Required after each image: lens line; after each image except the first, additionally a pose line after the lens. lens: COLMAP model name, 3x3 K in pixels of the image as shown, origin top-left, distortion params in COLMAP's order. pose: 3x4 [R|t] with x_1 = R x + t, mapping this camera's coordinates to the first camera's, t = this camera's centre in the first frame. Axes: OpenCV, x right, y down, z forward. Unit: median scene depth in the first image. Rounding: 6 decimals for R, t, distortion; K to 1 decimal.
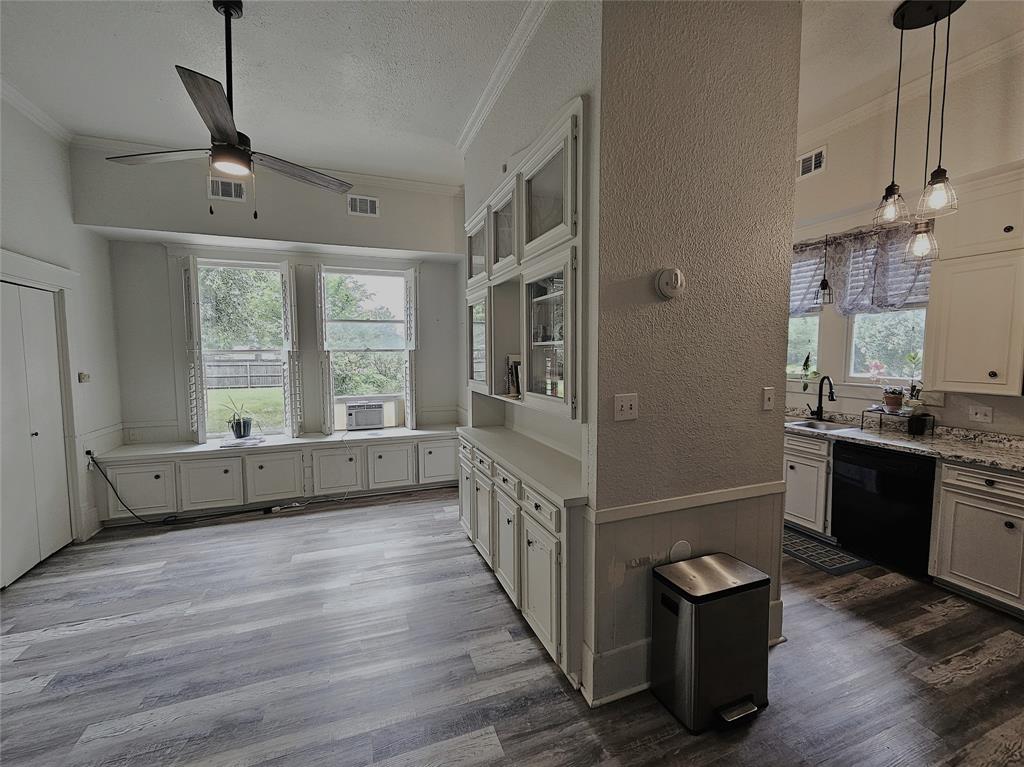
lens RADIAL K [[431.2, 0, 512.0], [0, 431.2, 383.5], [0, 0, 1]] dist [0.000720, 0.000576]
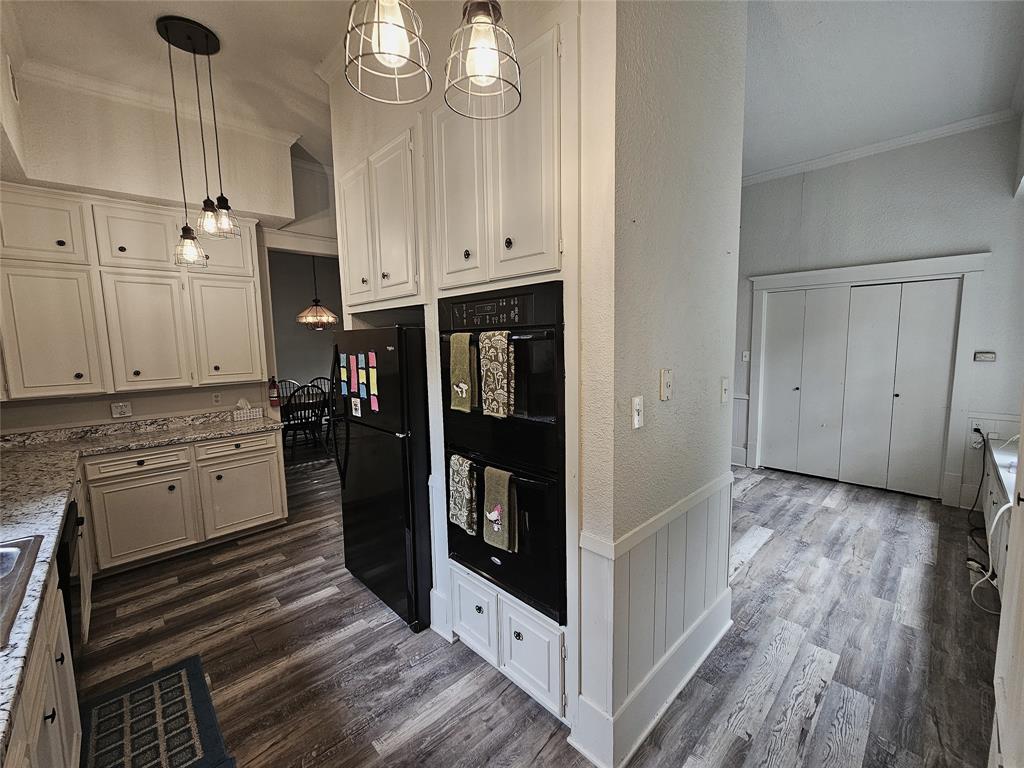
lens RADIAL K [[419.0, 0, 513.0], [0, 419.0, 386.3], [0, 0, 1]] dist [-0.000340, 0.000317]
pose [[-0.919462, 0.065296, -0.387719, 0.396295], [-0.004109, 0.984464, 0.175539, -0.109463], [0.393158, 0.162995, -0.904909, 1.416984]]
